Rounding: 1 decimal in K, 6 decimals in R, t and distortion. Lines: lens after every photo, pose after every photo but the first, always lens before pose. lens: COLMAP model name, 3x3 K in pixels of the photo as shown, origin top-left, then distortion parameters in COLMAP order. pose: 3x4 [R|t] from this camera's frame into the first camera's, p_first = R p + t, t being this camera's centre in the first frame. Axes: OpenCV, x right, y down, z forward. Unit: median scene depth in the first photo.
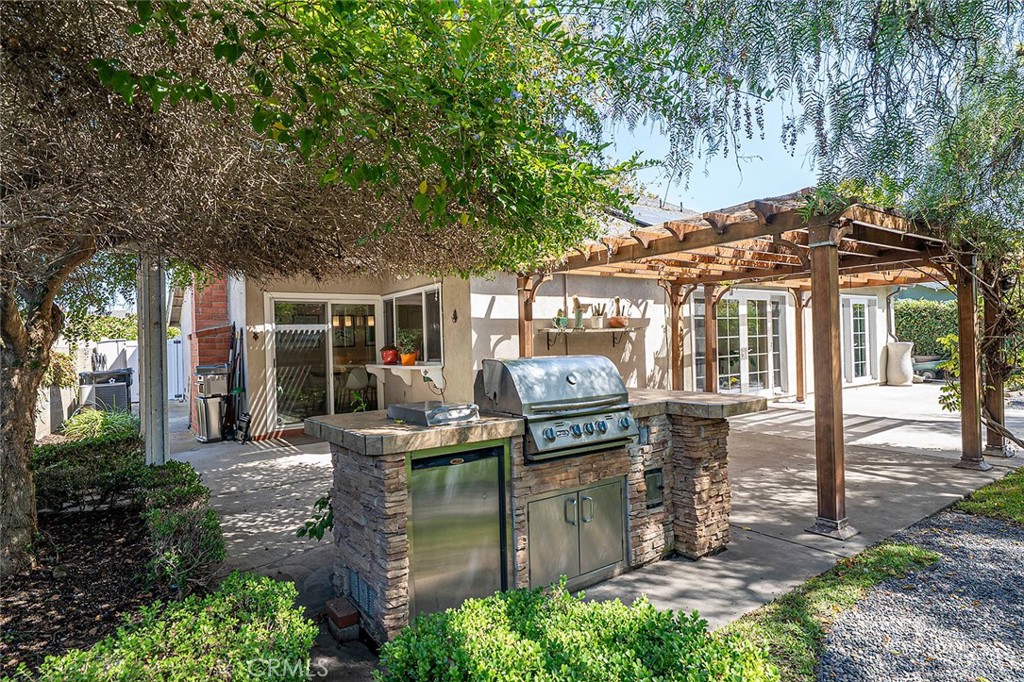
lens RADIAL K [[569.4, 0, 487.1], [0, 569.4, 345.8], [0, 0, 1]] dist [-0.002760, -0.000191]
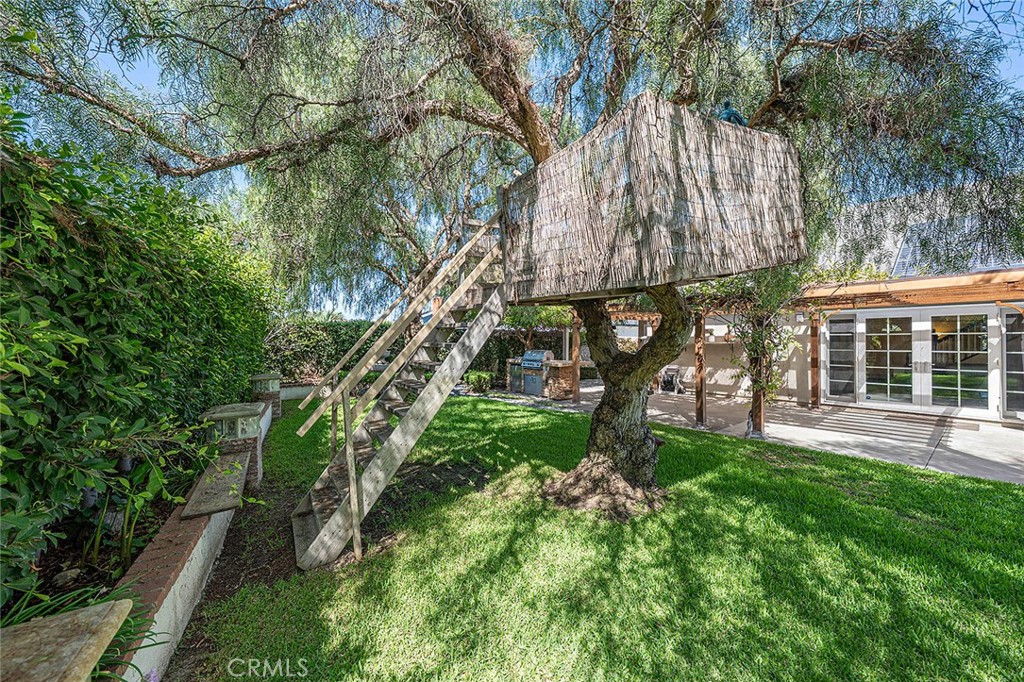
lens RADIAL K [[373.2, 0, 512.0], [0, 373.2, 341.0], [0, 0, 1]] dist [-0.000417, -0.000054]
pose [[0.084042, 0.033309, -0.995905, 2.416118], [-0.003686, 0.999445, 0.033116, -0.125092], [0.996455, 0.000888, 0.084118, 0.414366]]
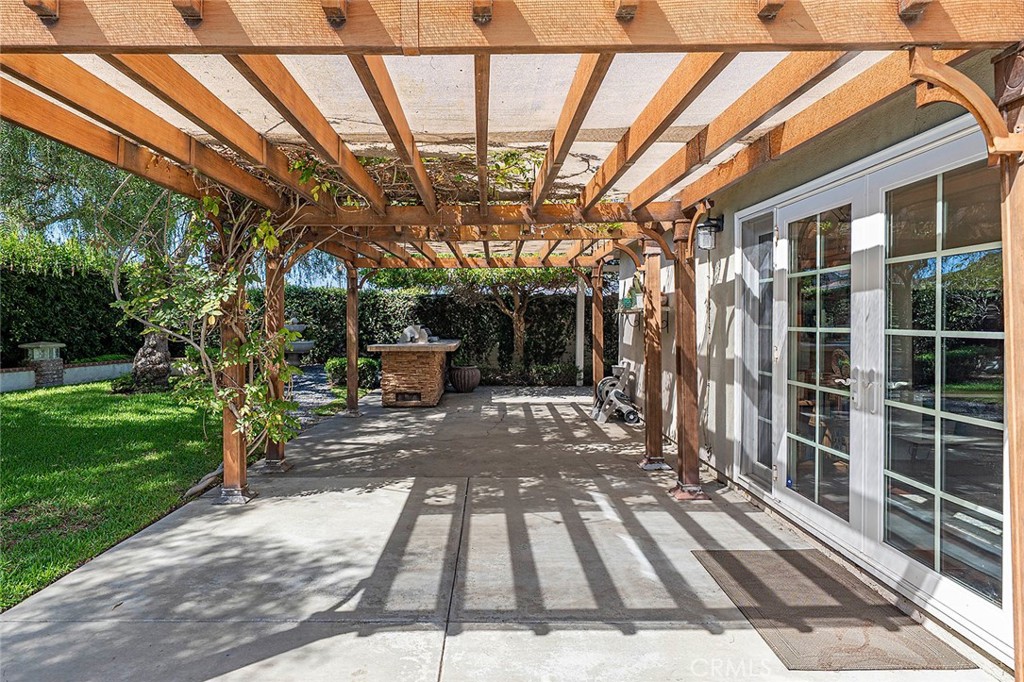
lens RADIAL K [[572.8, 0, 509.6], [0, 572.8, 319.5], [0, 0, 1]] dist [-0.000770, -0.000303]
pose [[-0.554407, 0.031953, -0.831632, 1.747026], [0.014921, 0.999484, 0.028456, -0.071459], [0.832112, 0.003367, -0.554598, 2.266536]]
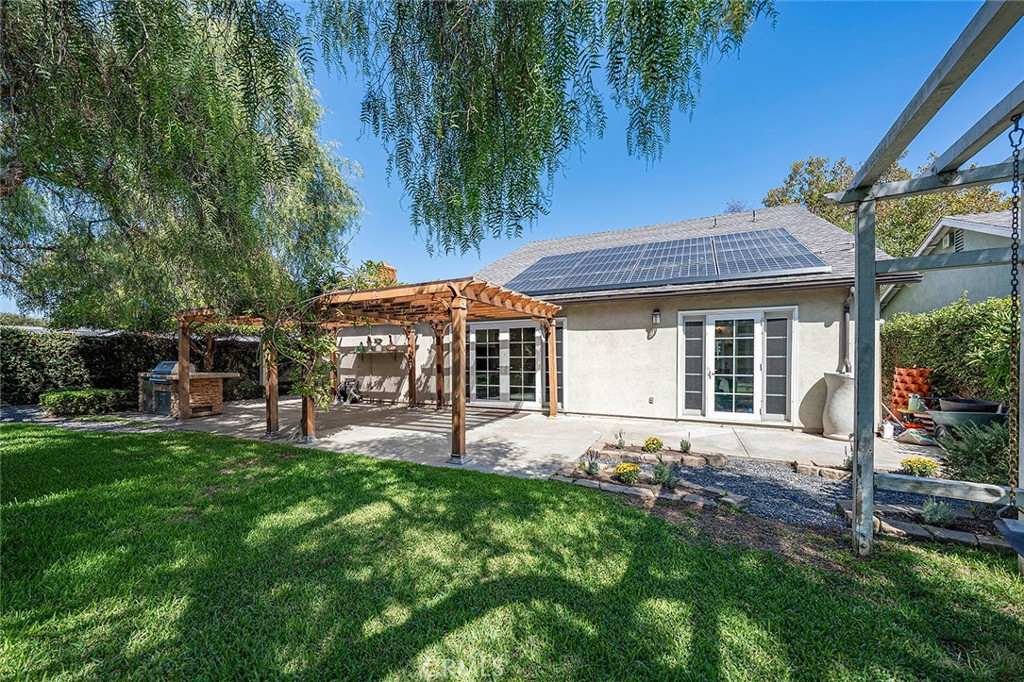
lens RADIAL K [[366.8, 0, 510.0], [0, 366.8, 359.6], [0, 0, 1]] dist [-0.000273, -0.000012]
pose [[0.482543, 0.039988, -0.874959, 2.658065], [-0.011665, 0.999162, 0.039232, -0.098017], [0.875794, -0.008725, 0.482605, 1.370227]]
